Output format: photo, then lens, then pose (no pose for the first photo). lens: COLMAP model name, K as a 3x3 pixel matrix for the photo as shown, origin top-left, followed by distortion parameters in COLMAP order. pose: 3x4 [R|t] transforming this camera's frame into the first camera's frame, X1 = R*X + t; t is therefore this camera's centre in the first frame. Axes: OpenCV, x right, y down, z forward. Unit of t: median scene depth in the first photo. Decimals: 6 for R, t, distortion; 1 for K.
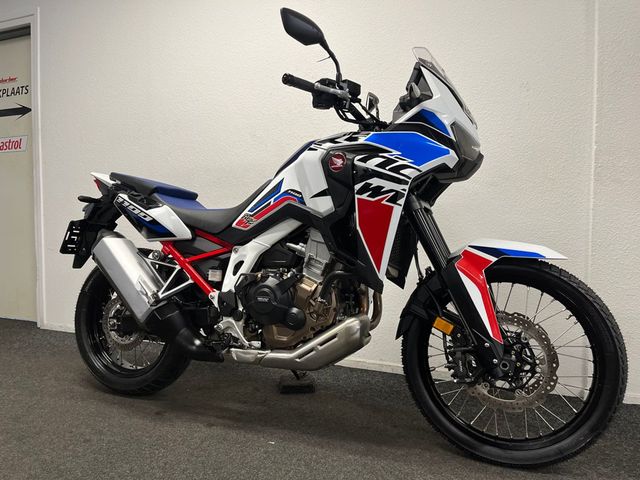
lens RADIAL K [[480.2, 0, 319.2], [0, 480.2, 239.5], [0, 0, 1]] dist [0.042478, -0.042026]
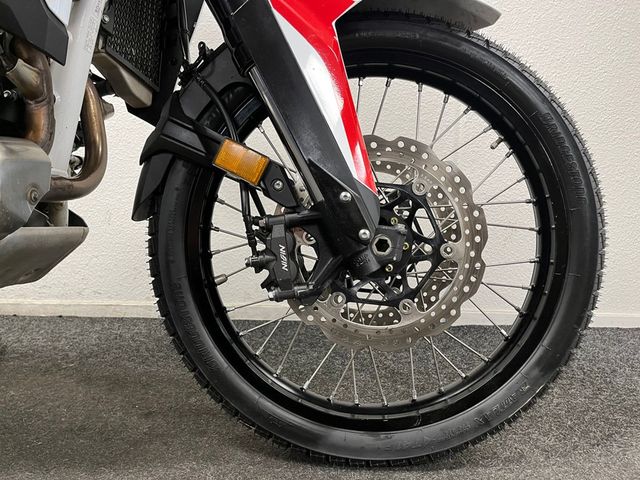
lens RADIAL K [[480.2, 0, 317.2], [0, 480.2, 240.2], [0, 0, 1]] dist [0.042478, -0.042026]
pose [[0.926945, -0.031768, 0.373850, 0.158415], [0.004217, 0.997228, 0.074283, 0.207297], [-0.375174, -0.067280, 0.924510, 0.581901]]
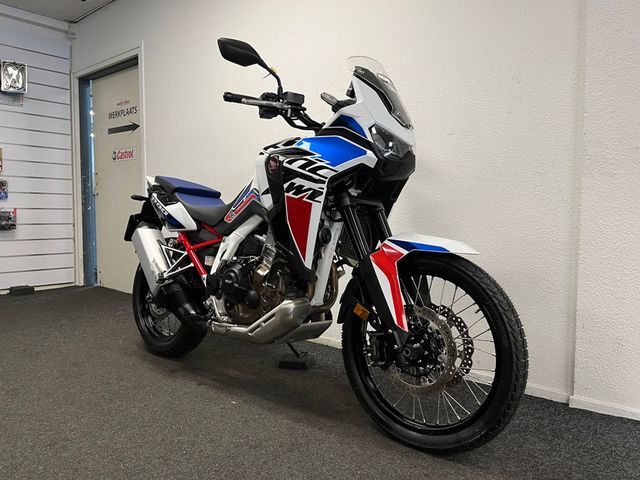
lens RADIAL K [[480.2, 0, 321.5], [0, 480.2, 241.5], [0, 0, 1]] dist [0.042478, -0.042026]
pose [[0.950164, 0.022001, -0.310972, 0.487954], [-0.018348, 0.999724, 0.014668, 0.004407], [0.311209, -0.008231, 0.950306, -0.061342]]
